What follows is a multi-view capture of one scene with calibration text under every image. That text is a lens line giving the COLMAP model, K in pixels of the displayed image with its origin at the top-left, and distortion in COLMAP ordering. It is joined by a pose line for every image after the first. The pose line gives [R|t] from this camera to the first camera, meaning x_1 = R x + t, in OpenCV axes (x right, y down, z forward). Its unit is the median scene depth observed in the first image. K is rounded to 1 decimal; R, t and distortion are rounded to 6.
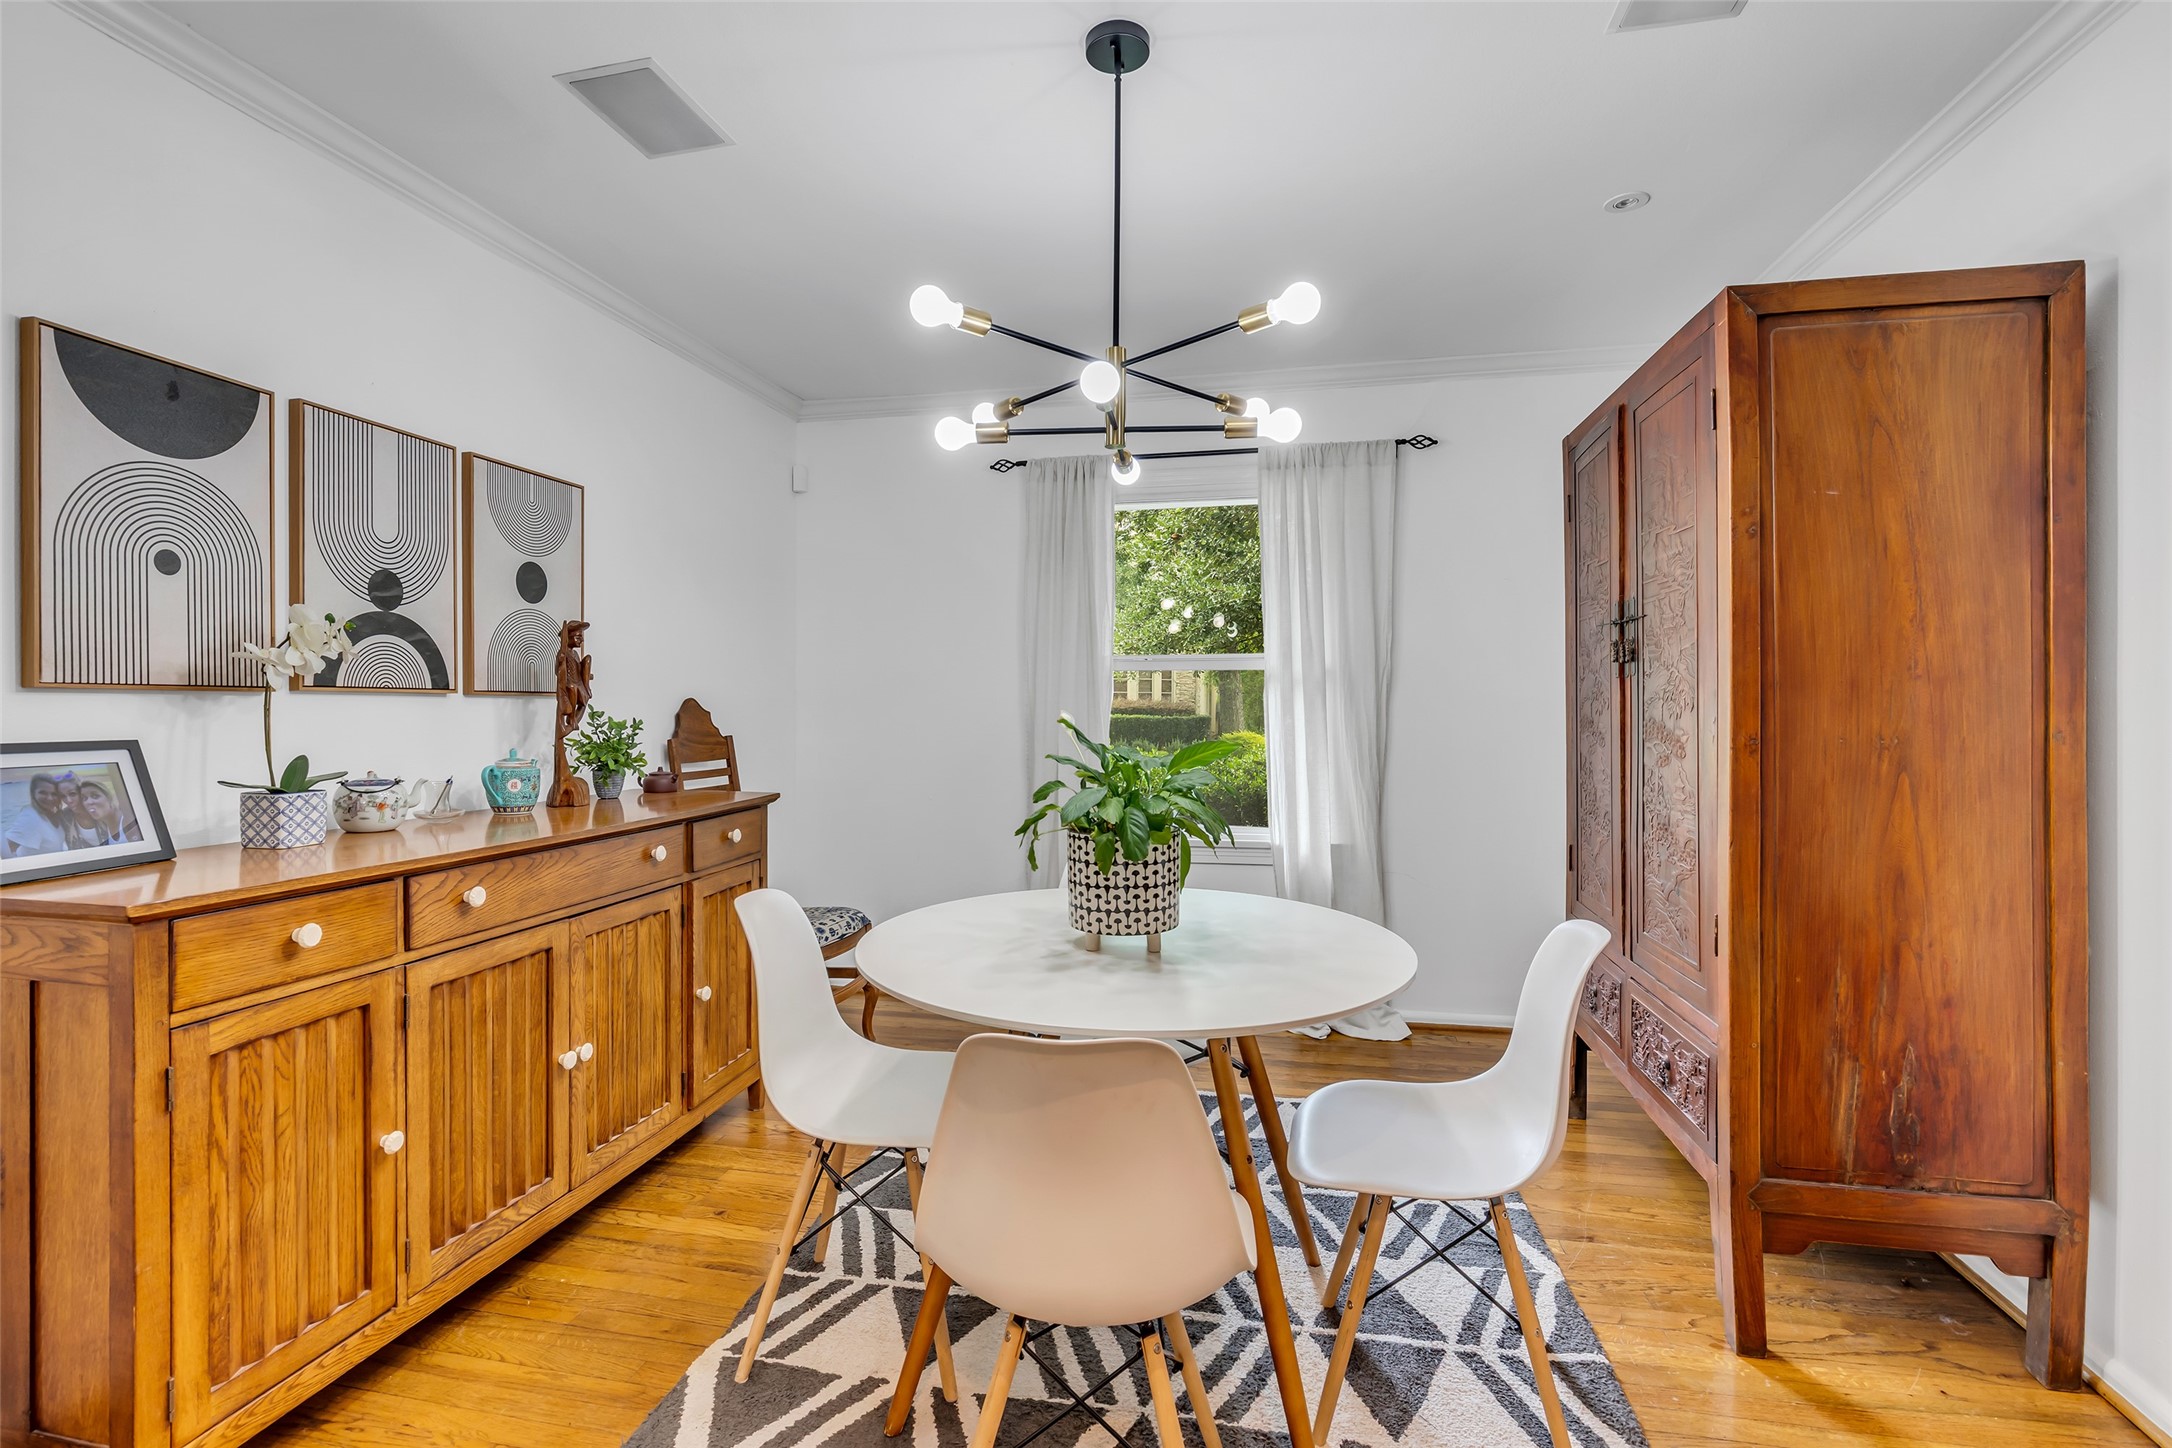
lens RADIAL K [[990.0, 0, 1080.0], [0, 990.0, 710.9], [0, 0, 1]] dist [0.000053, 0.000586]
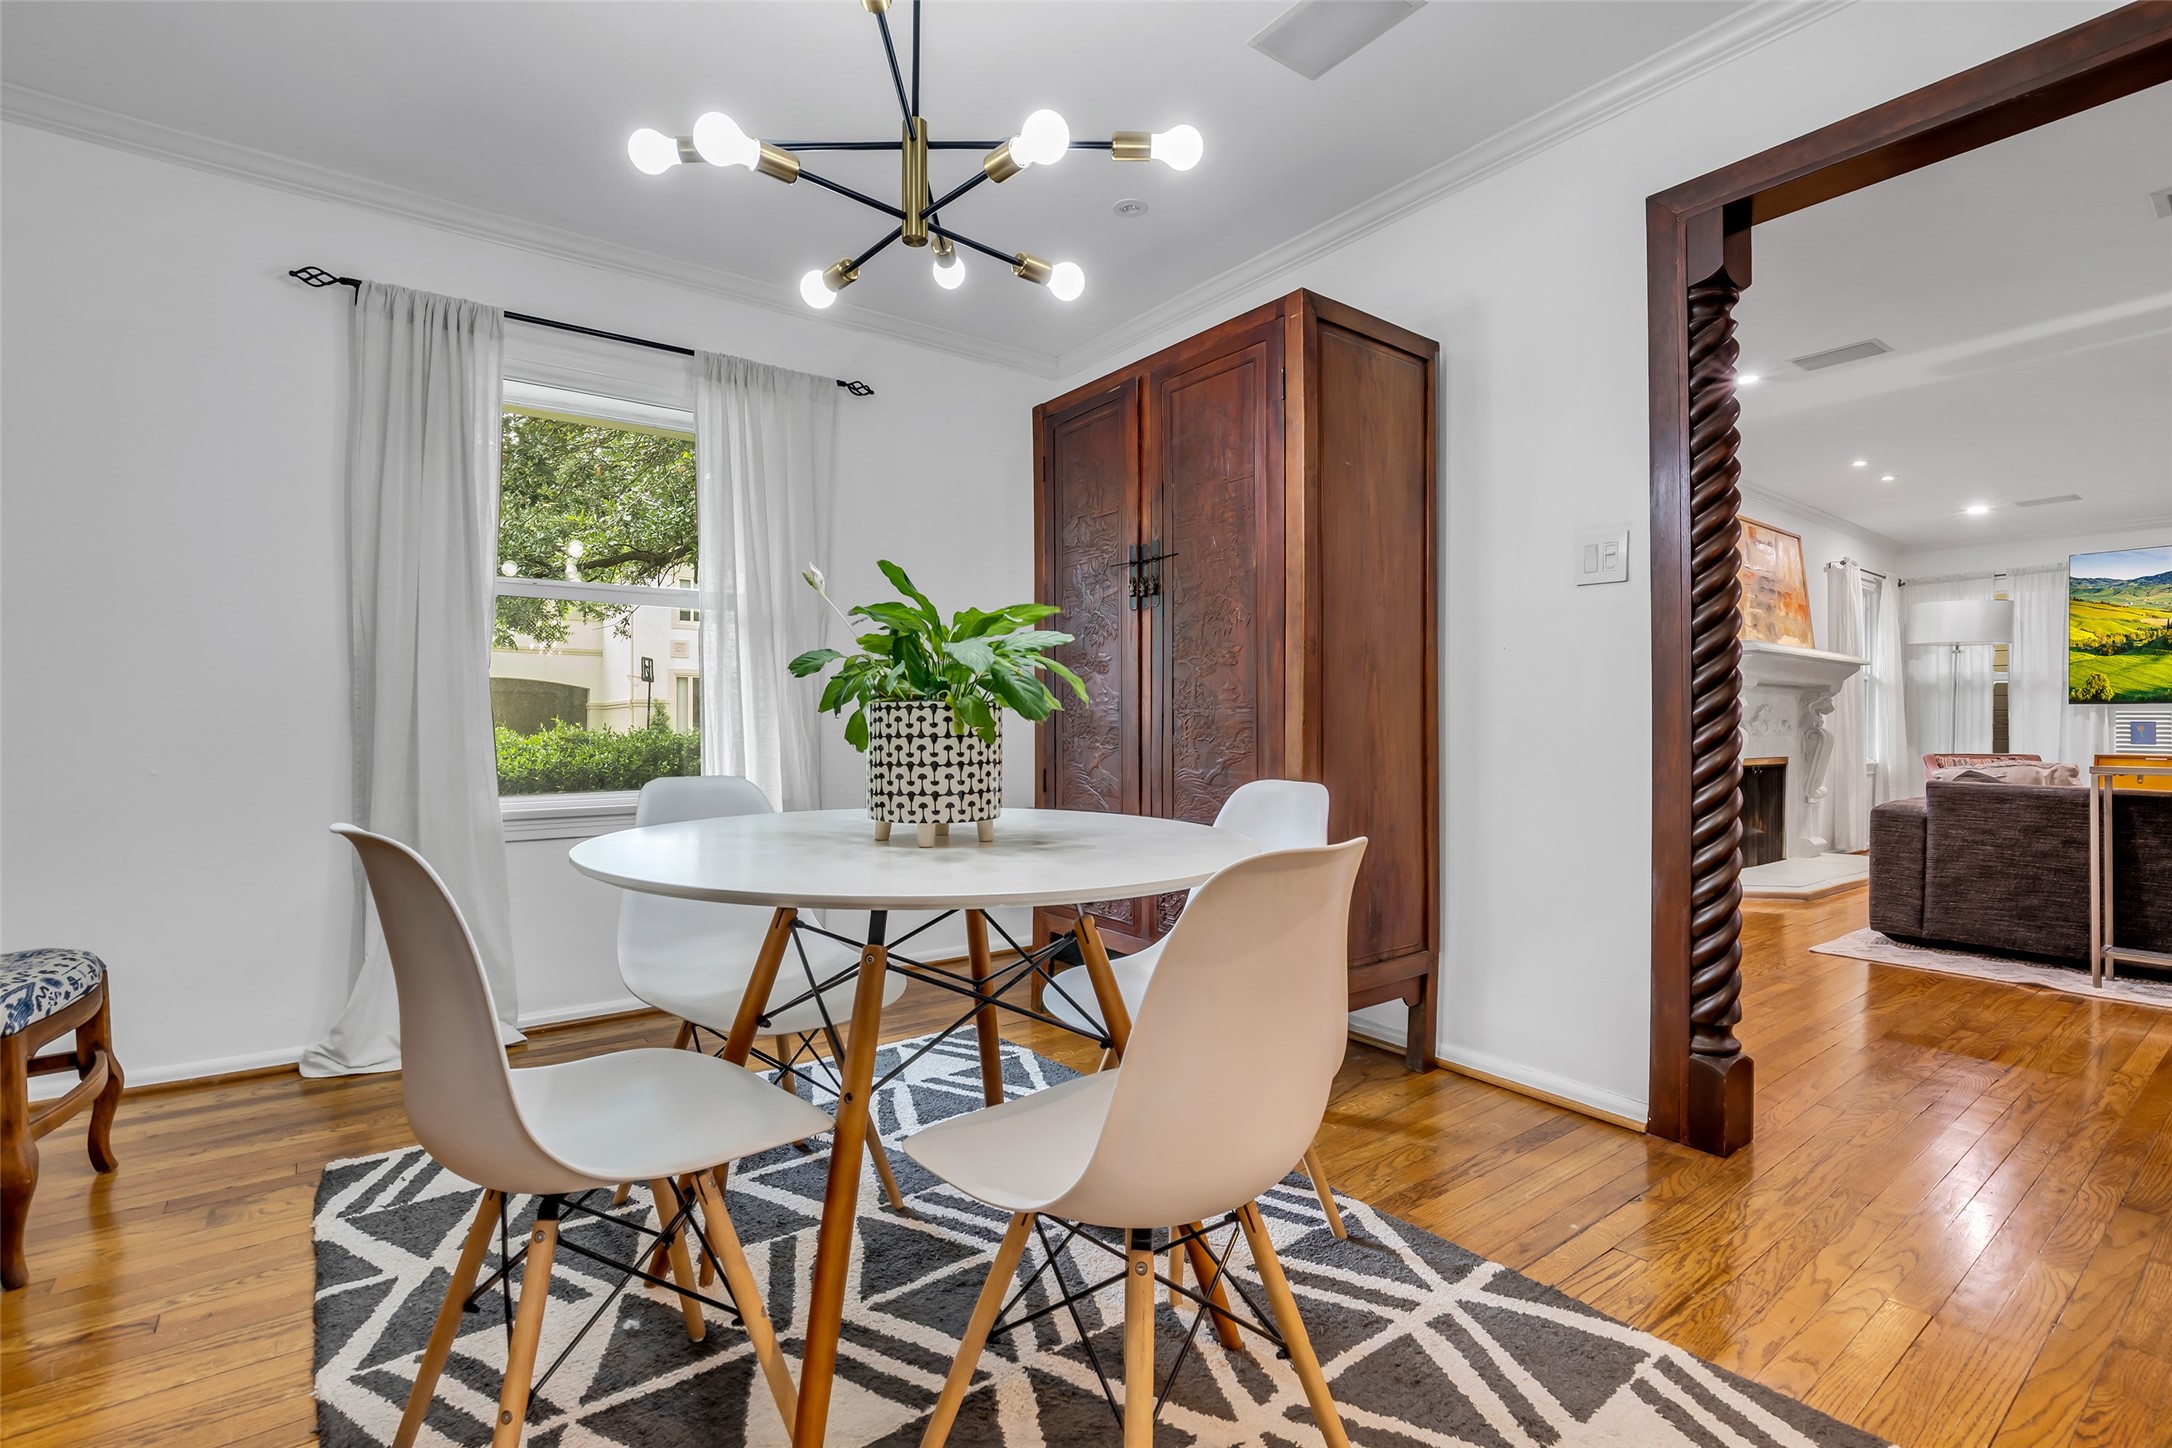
lens RADIAL K [[1005.7, 0, 1073.4], [0, 1005.7, 721.3], [0, 0, 1]] dist [-0.016688, 0.000962]
pose [[0.668940, 0.007355, 0.743280, -0.516202], [0.005287, 0.999879, -0.014653, 0.153992], [-0.743298, 0.013732, 0.668820, 0.359633]]
